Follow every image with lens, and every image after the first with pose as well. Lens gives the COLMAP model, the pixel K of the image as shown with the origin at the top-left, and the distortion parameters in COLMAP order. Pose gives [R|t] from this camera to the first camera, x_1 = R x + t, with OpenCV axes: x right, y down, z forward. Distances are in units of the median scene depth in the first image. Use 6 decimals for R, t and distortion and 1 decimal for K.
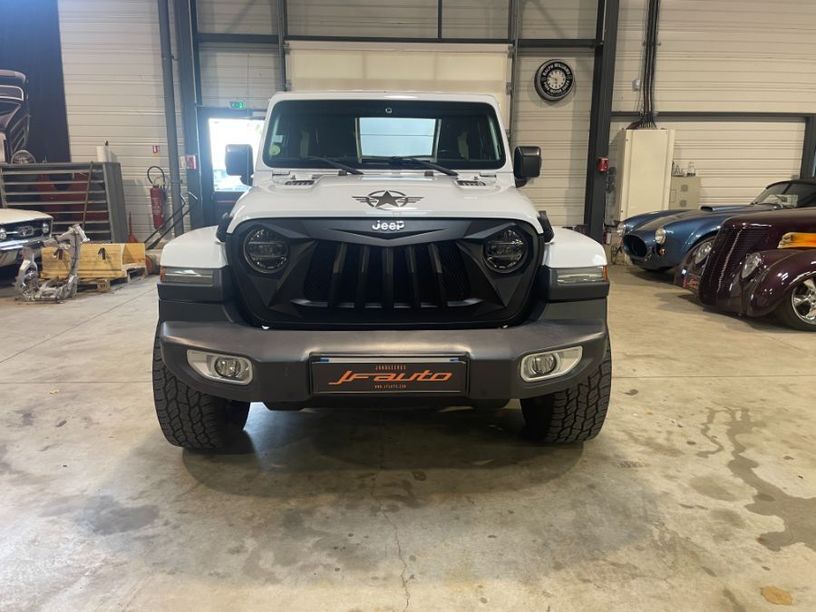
lens RADIAL K [[618.7, 0, 408.8], [0, 618.7, 303.5], [0, 0, 1]] dist [0.090018, -0.120598]
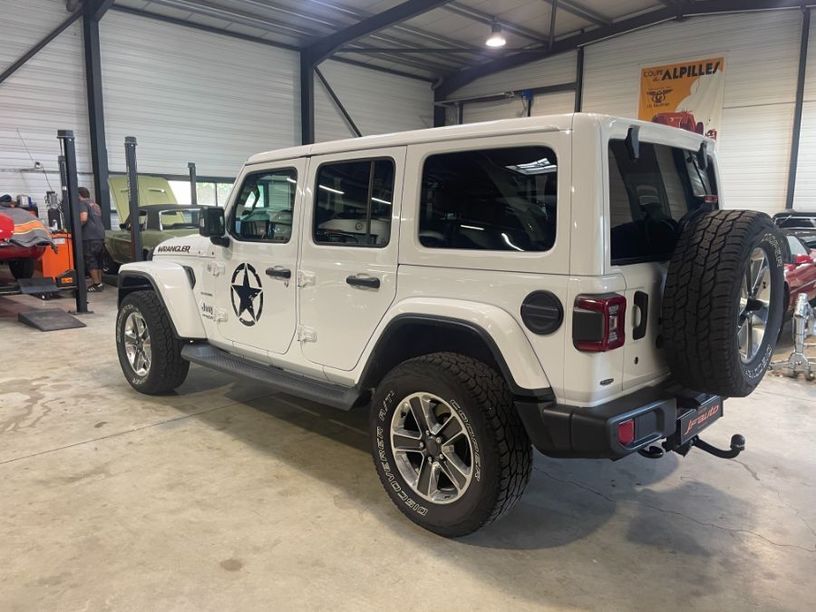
lens RADIAL K [[618.7, 0, 407.4], [0, 618.7, 303.6], [0, 0, 1]] dist [0.090018, -0.120598]
pose [[-0.719626, 0.097674, -0.687457, 0.821039], [-0.148564, 0.945471, 0.289849, -0.541395], [0.678282, 0.310715, -0.665875, 2.363017]]
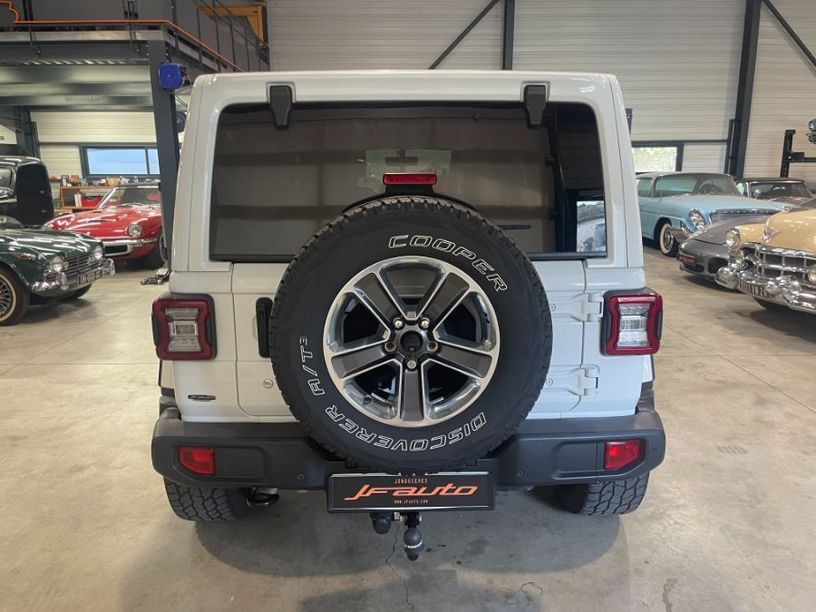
lens RADIAL K [[618.7, 0, 412.1], [0, 618.7, 311.5], [0, 0, 1]] dist [0.090018, -0.120598]
pose [[-0.999827, -0.002328, 0.018429, -0.096036], [0.005435, 0.912021, 0.410106, -0.612190], [-0.017762, 0.410136, -0.911851, 2.600201]]
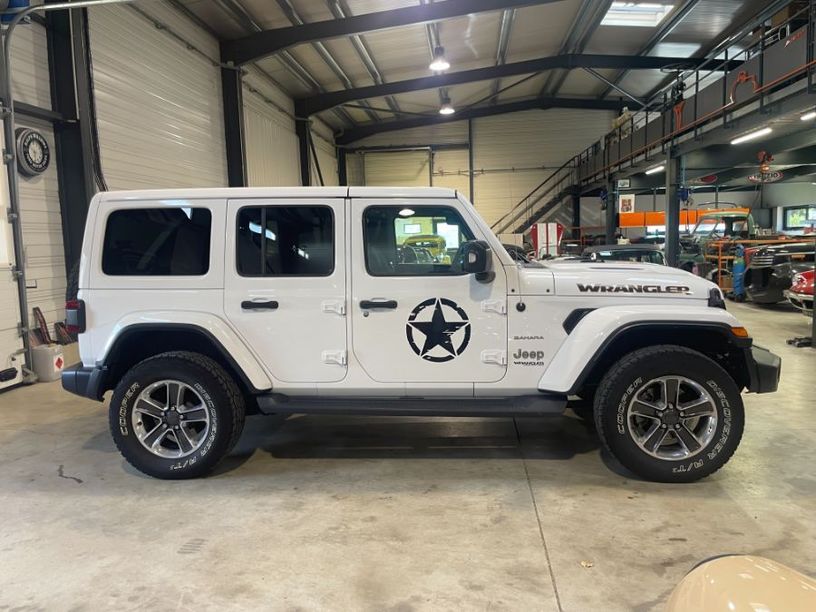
lens RADIAL K [[618.7, 0, 415.4], [0, 618.7, 302.4], [0, 0, 1]] dist [0.090018, -0.120598]
pose [[0.130523, -0.108144, 0.985530, -1.477418], [0.226065, 0.971094, 0.076621, -0.306321], [-0.965328, 0.212793, 0.151198, 1.157937]]
